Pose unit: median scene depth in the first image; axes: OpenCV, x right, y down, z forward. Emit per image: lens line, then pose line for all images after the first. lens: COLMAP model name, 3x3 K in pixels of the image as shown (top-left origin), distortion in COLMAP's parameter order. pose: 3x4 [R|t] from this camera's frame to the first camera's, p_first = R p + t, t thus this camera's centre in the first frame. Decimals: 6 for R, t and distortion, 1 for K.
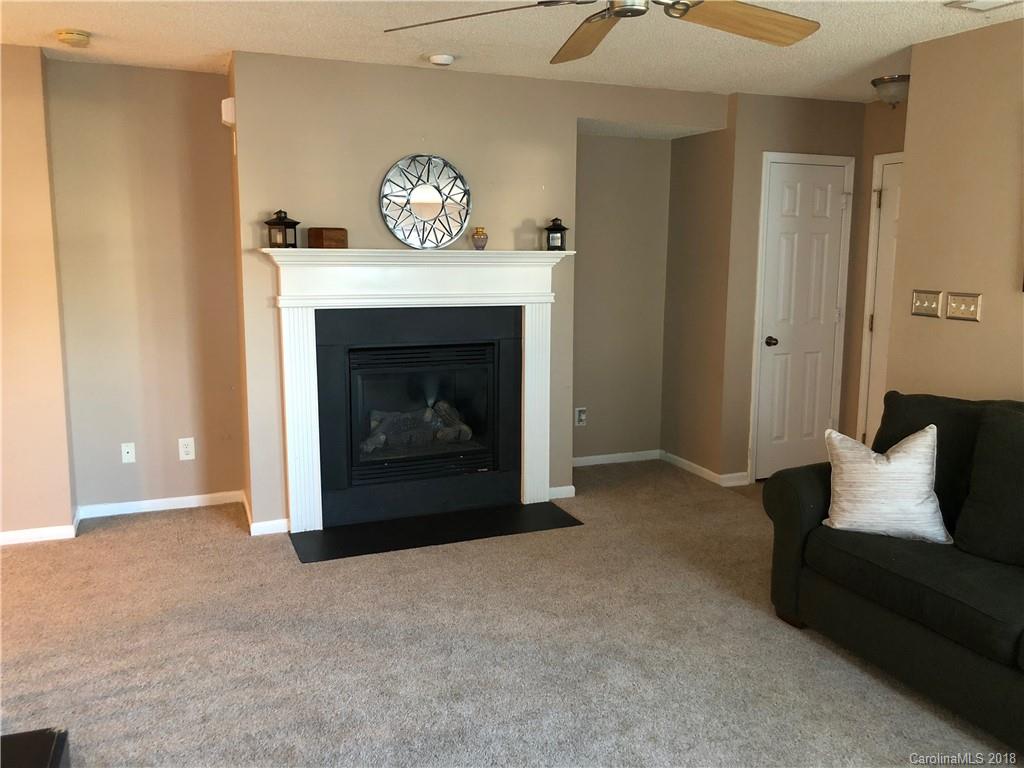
lens RADIAL K [[833.8, 0, 515.6], [0, 833.8, 367.6], [0, 0, 1]] dist [0.043191, -0.042116]
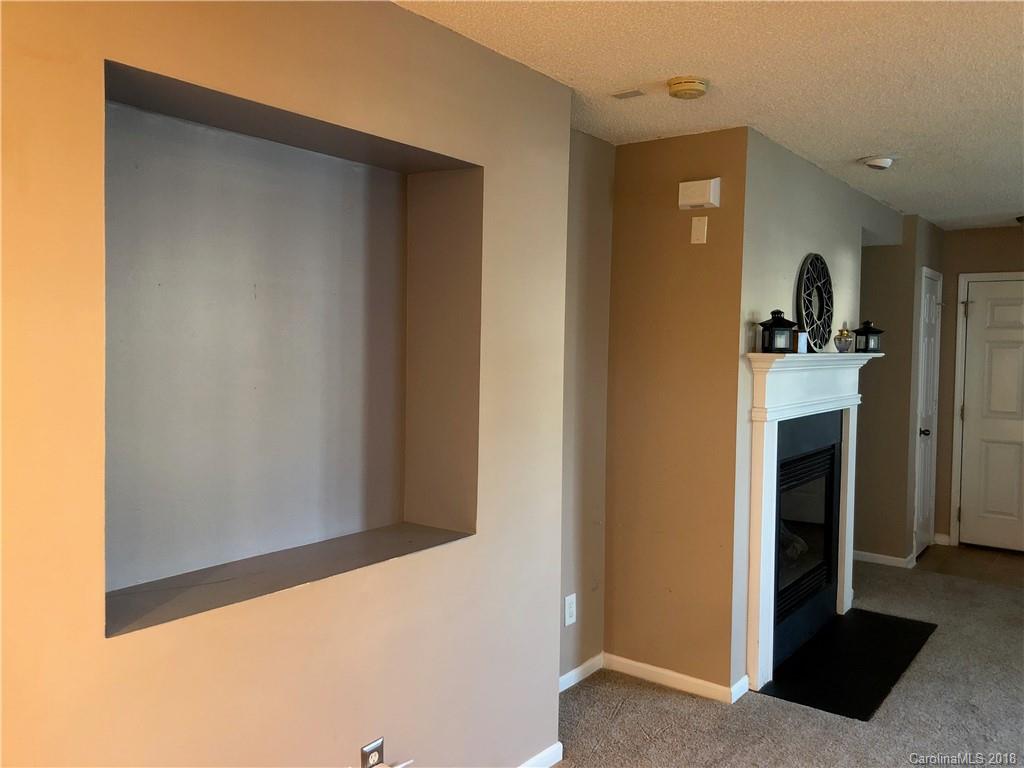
lens RADIAL K [[833.8, 0, 520.9], [0, 833.8, 375.2], [0, 0, 1]] dist [0.043191, -0.042116]
pose [[0.857484, -0.014166, 0.514315, -0.868197], [0.063788, 0.994836, -0.078949, -0.062491], [-0.510541, 0.100505, 0.853960, 0.363845]]
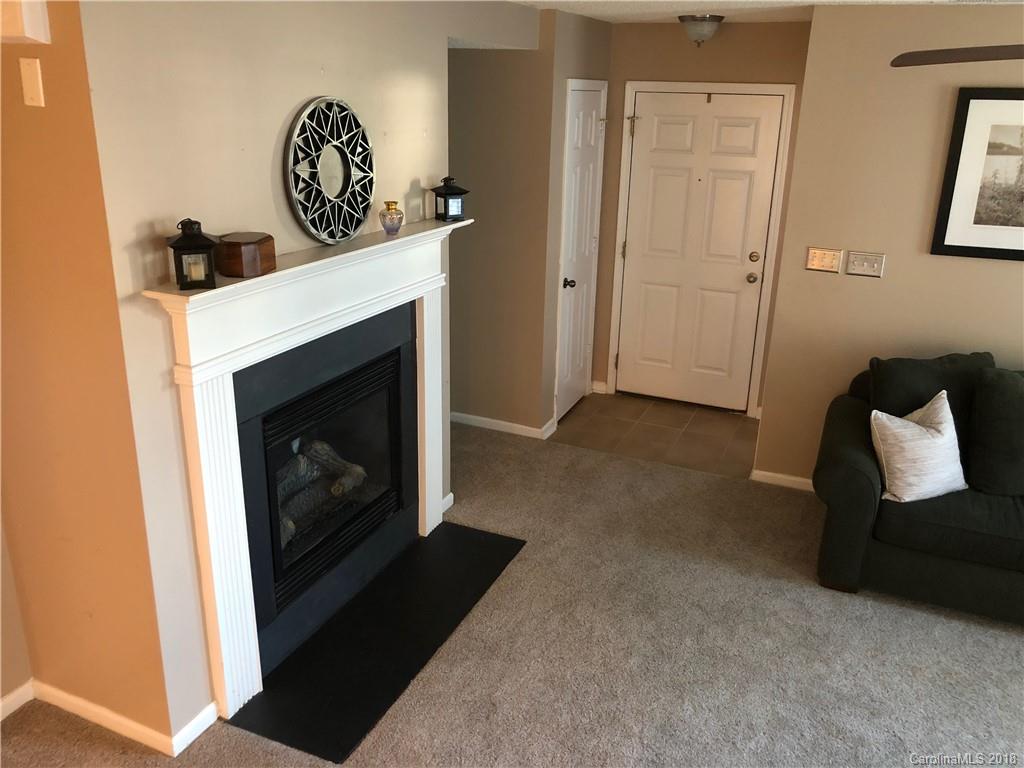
lens RADIAL K [[833.8, 0, 518.4], [0, 833.8, 370.0], [0, 0, 1]] dist [0.043191, -0.042116]
pose [[0.720379, -0.209673, 0.661129, -0.461761], [0.079674, 0.971917, 0.221424, -0.178200], [-0.688989, -0.106835, 0.716854, 0.406586]]
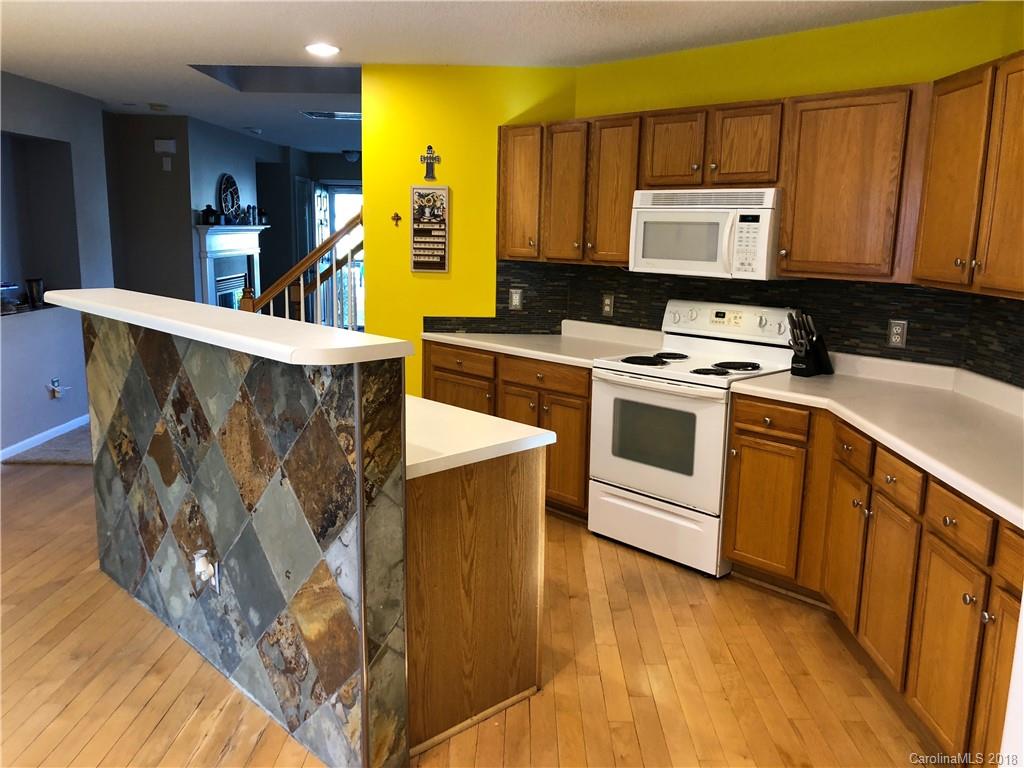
lens RADIAL K [[833.8, 0, 513.0], [0, 833.8, 383.2], [0, 0, 1]] dist [0.043191, -0.042116]
pose [[0.405807, -0.170276, 0.897957, -1.576643], [0.112702, 0.984316, 0.135719, 0.021679], [-0.906983, 0.046126, 0.418633, -0.330953]]
